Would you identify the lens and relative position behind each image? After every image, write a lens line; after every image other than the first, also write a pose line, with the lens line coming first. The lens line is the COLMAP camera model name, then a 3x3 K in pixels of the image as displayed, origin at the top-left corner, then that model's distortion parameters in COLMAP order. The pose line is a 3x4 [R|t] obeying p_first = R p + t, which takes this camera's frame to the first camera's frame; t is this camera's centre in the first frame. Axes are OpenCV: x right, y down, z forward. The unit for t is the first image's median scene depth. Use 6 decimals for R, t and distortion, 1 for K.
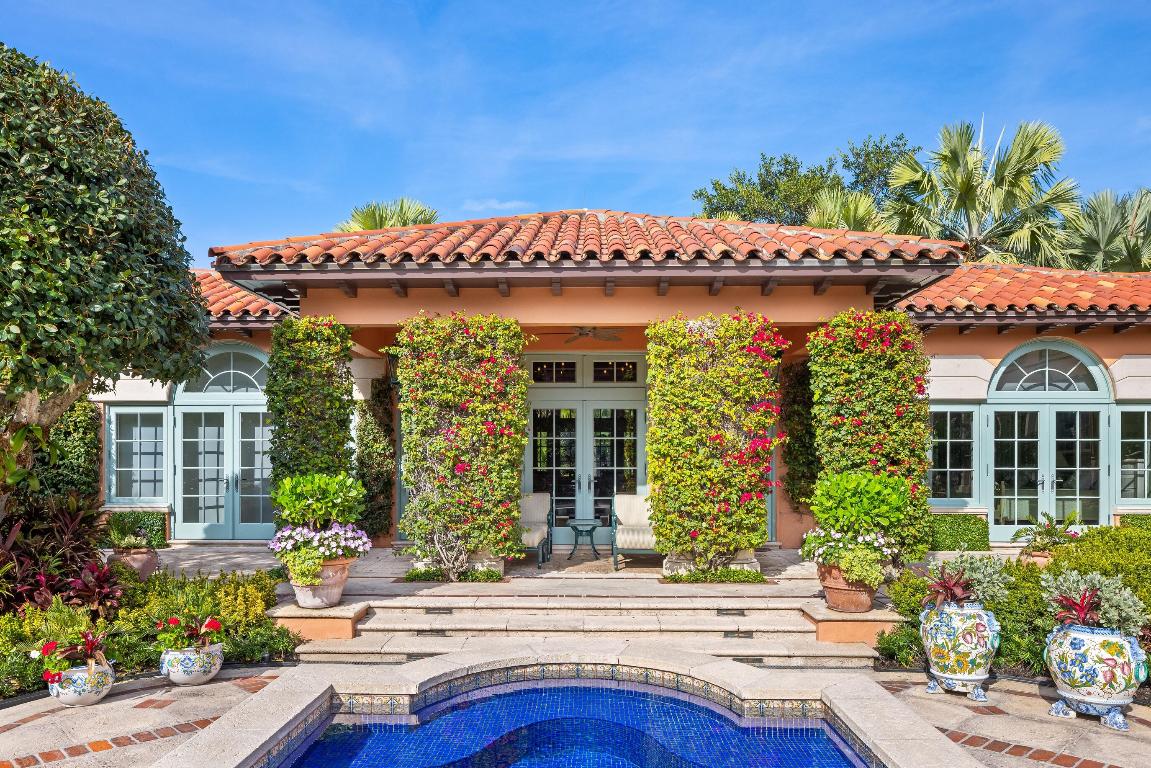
lens RADIAL K [[798.6, 0, 568.6], [0, 798.6, 465.2], [0, 0, 1]] dist [0.000833, 0.000102]
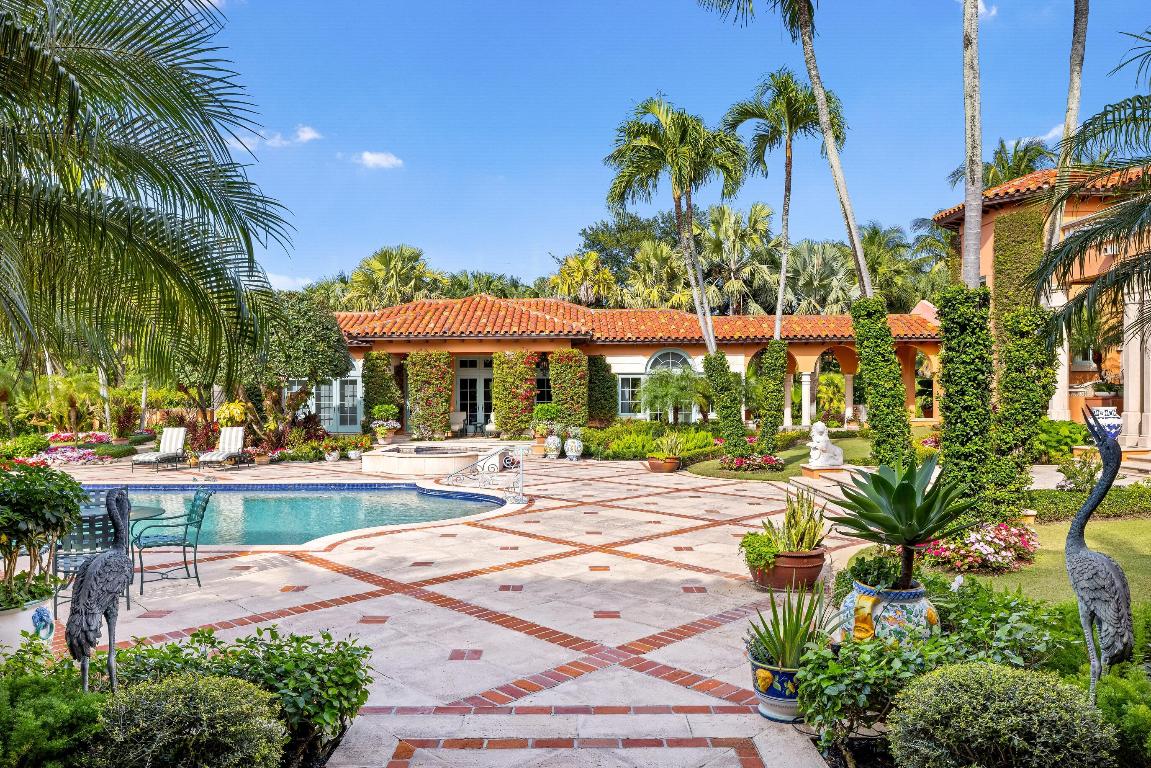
lens RADIAL K [[805.5, 0, 575.2], [0, 805.5, 402.9], [0, 0, 1]] dist [0.032190, 0.000161]
pose [[0.999842, -0.008038, 0.015877, 0.348344], [0.007887, 0.999924, 0.009524, -0.018637], [-0.015952, -0.009398, 0.999829, -1.936030]]
